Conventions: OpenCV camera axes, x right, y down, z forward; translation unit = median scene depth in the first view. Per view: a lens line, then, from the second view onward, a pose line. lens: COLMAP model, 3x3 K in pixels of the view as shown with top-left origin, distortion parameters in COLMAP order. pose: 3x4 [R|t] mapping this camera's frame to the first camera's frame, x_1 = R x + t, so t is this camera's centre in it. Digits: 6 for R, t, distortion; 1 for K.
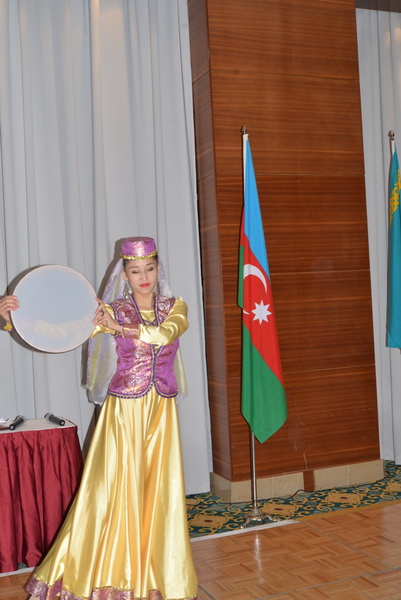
lens RADIAL K [[781.1, 0, 198.4], [0, 781.1, 303.9], [0, 0, 1]] dist [-0.045112, 0.000000]
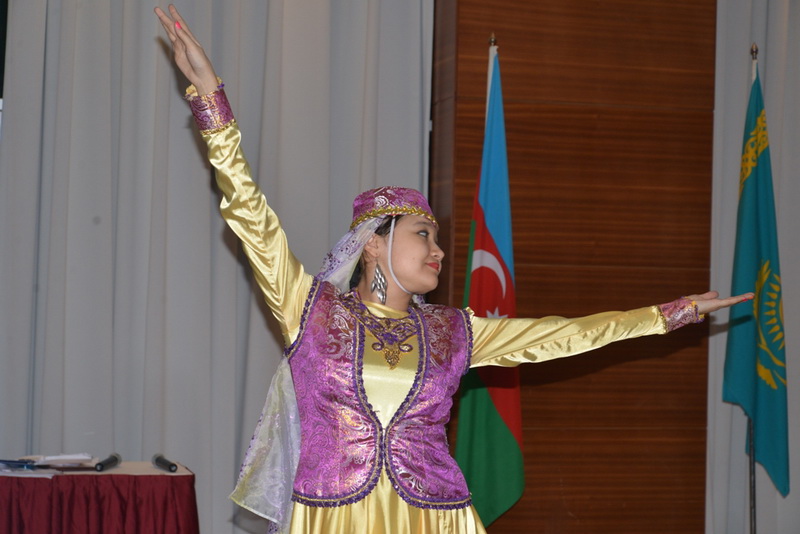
lens RADIAL K [[1773.5, 0, 373.3], [0, 1773.5, 273.9], [0, 0, 1]] dist [0.044335, 0.000000]
pose [[0.989589, 0.076390, -0.121972, 0.137513], [-0.076925, 0.997037, 0.000328, -0.022029], [0.121636, 0.009058, 0.992533, -0.402600]]
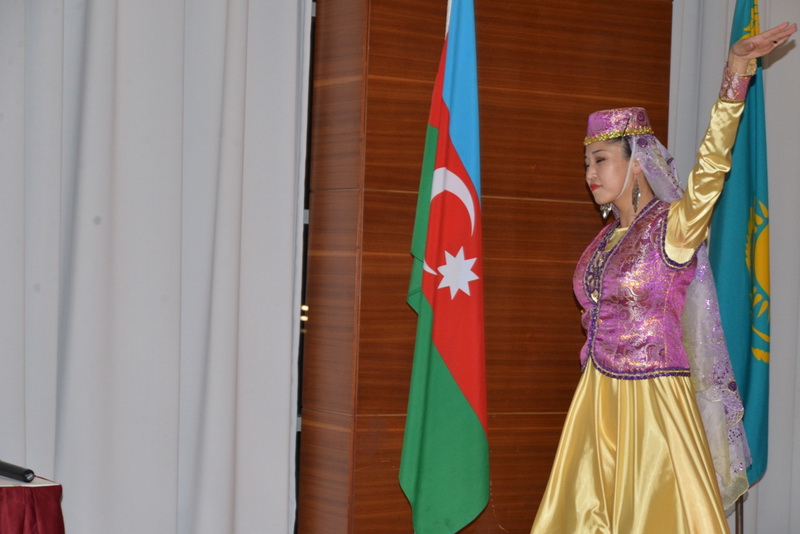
lens RADIAL K [[1989.6, 0, 390.8], [0, 1989.6, 281.6], [0, 0, 1]] dist [0.056733, 0.000000]
pose [[0.982118, 0.087545, 0.166672, -0.139609], [-0.087506, 0.996135, -0.007589, 0.024837], [-0.166692, -0.007131, 0.985983, -0.144099]]
